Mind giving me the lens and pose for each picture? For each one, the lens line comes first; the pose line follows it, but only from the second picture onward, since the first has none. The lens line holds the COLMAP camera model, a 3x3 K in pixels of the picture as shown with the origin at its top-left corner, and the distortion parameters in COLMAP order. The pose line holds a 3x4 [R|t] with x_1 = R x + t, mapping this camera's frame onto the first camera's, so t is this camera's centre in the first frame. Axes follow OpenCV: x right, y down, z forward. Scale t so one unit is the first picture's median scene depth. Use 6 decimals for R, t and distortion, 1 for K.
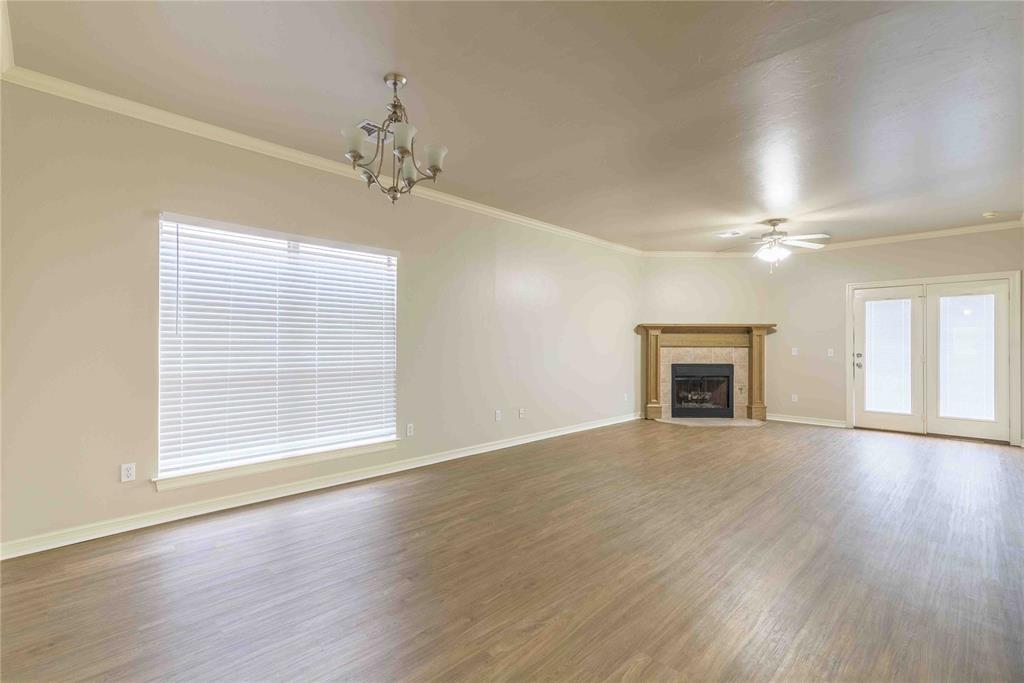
lens RADIAL K [[455.7, 0, 511.8], [0, 455.7, 343.6], [0, 0, 1]] dist [0.011730, -0.000864]
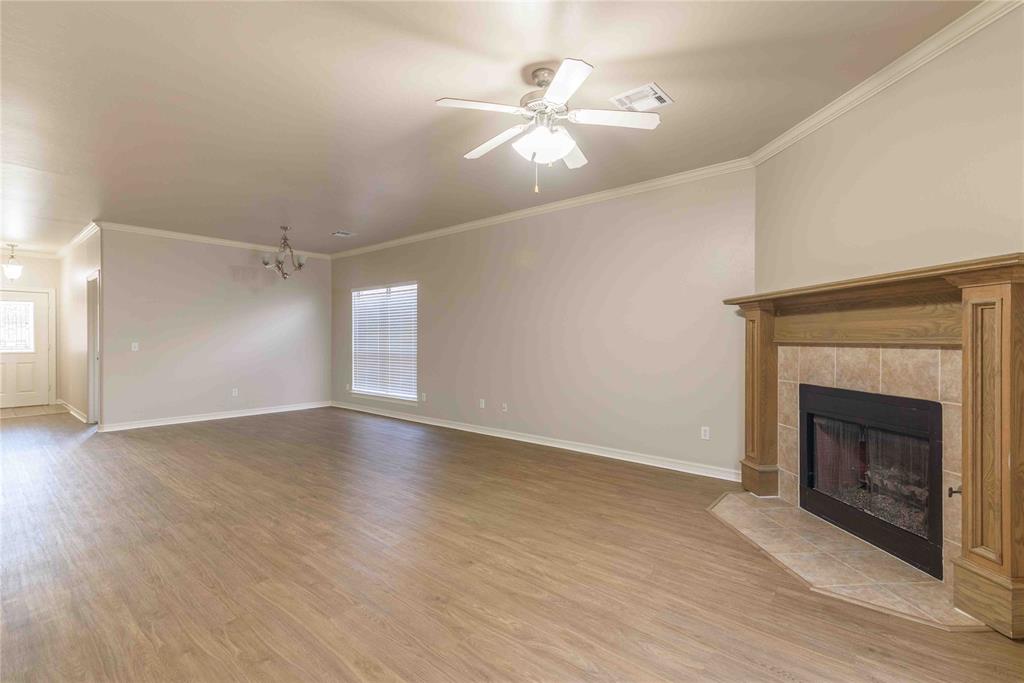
lens RADIAL K [[455.7, 0, 511.8], [0, 455.7, 343.6], [0, 0, 1]] dist [0.011730, -0.000864]
pose [[0.090432, 0.005406, -0.995888, 0.779991], [0.001033, 0.999984, 0.005522, 0.002922], [0.995902, -0.001528, 0.090425, 0.693503]]
